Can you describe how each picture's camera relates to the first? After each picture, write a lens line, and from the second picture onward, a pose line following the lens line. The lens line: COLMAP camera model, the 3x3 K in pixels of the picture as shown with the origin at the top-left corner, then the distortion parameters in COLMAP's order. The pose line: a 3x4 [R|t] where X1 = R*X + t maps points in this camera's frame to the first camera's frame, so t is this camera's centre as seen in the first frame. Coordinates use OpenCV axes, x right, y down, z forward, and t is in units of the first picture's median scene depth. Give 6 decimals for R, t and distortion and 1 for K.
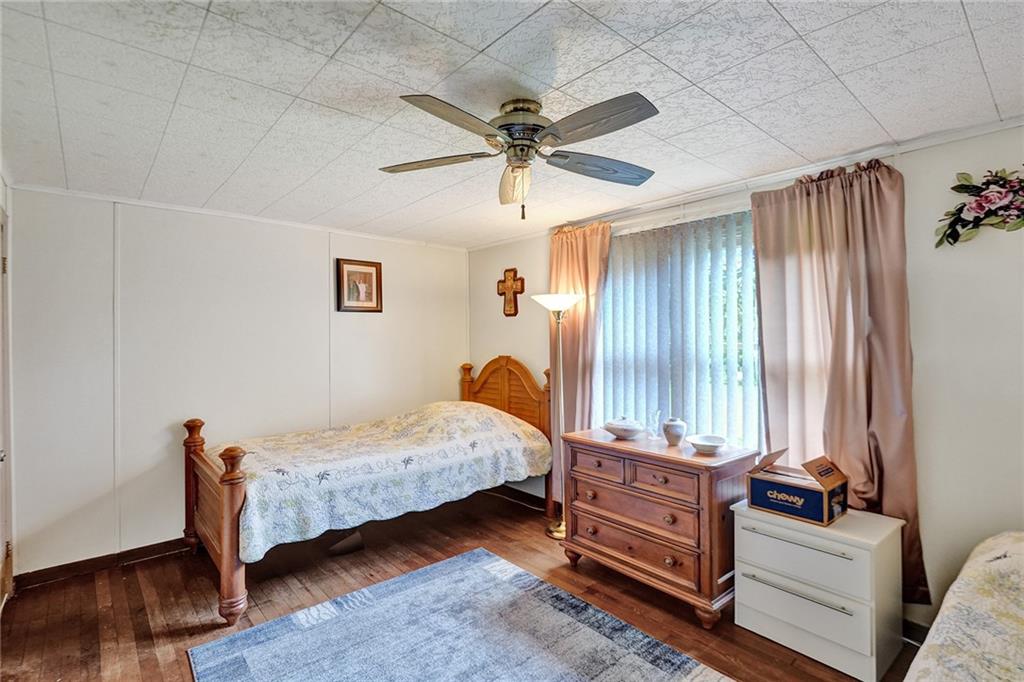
lens RADIAL K [[482.7, 0, 517.2], [0, 482.7, 345.0], [0, 0, 1]] dist [-0.031020, -0.000224]
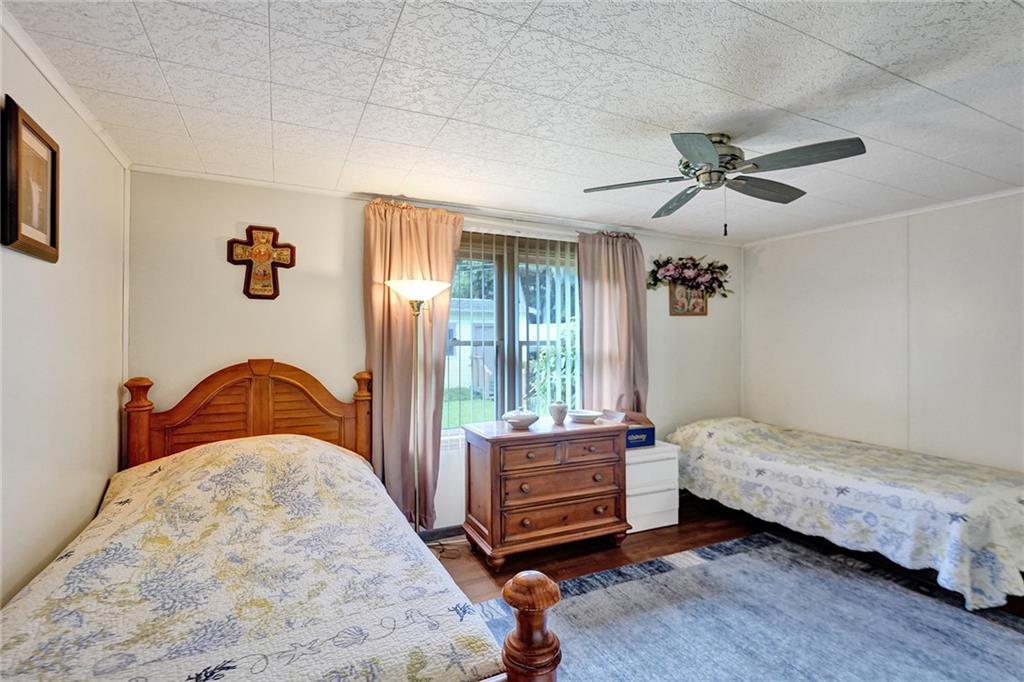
lens RADIAL K [[482.7, 0, 517.2], [0, 482.7, 345.0], [0, 0, 1]] dist [-0.031020, -0.000224]
pose [[0.260313, 0.001052, 0.965524, -0.728360], [0.010381, 0.999939, -0.003888, 0.012334], [-0.965469, 0.011035, 0.260286, 0.655179]]
